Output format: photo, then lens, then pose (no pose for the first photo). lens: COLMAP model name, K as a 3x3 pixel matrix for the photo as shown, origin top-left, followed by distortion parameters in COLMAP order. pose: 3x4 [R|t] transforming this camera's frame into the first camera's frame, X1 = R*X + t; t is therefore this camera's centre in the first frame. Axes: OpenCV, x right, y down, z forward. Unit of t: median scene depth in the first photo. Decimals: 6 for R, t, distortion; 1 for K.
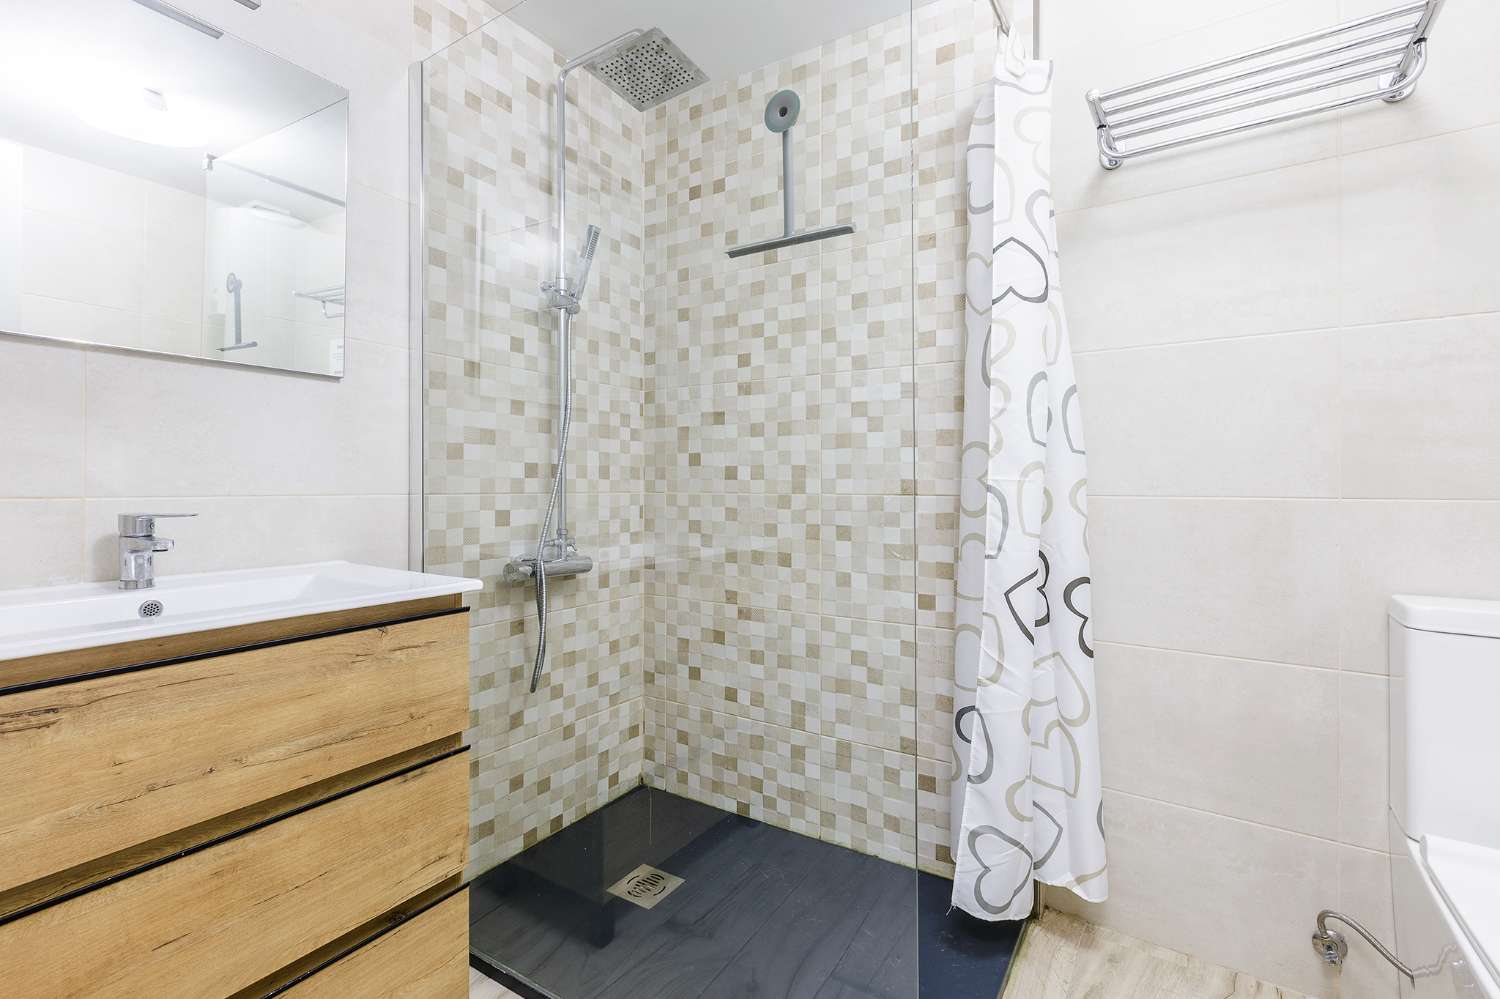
lens RADIAL K [[649.4, 0, 783.7], [0, 649.4, 422.5], [0, 0, 1]] dist [0.000099, 0.000102]
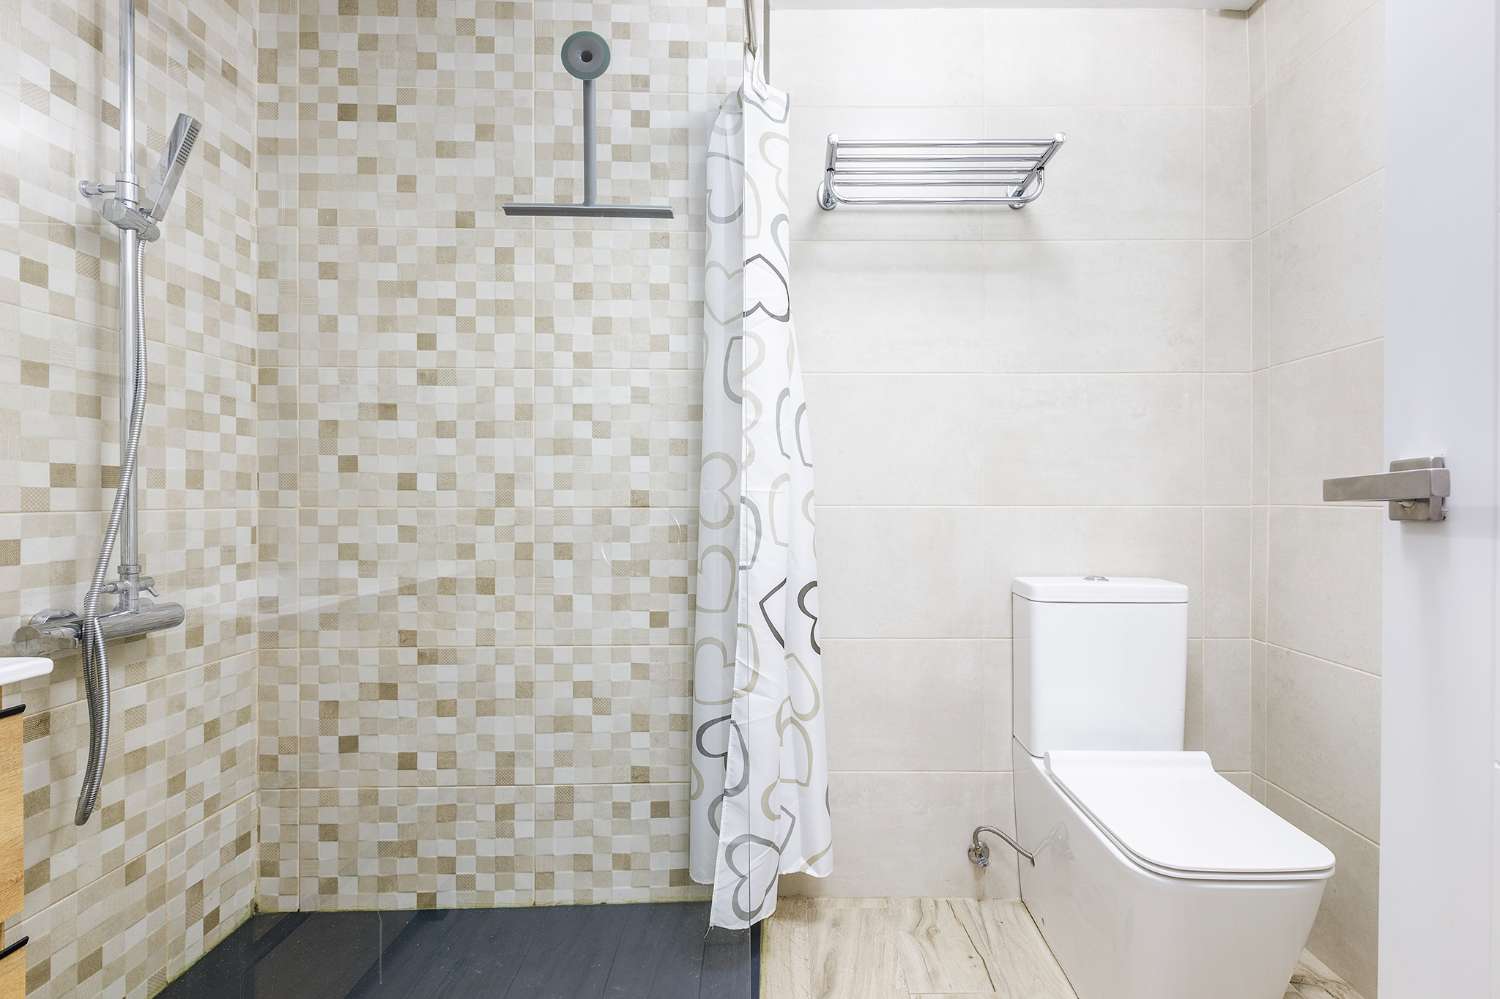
lens RADIAL K [[665.7, 0, 810.3], [0, 665.7, 439.8], [0, 0, 1]] dist [0.001782, -0.001303]
pose [[0.839827, 0.042657, 0.541176, -0.138351], [-0.049341, 0.998780, -0.002158, 0.005050], [-0.540608, -0.024890, 0.840906, 0.068063]]
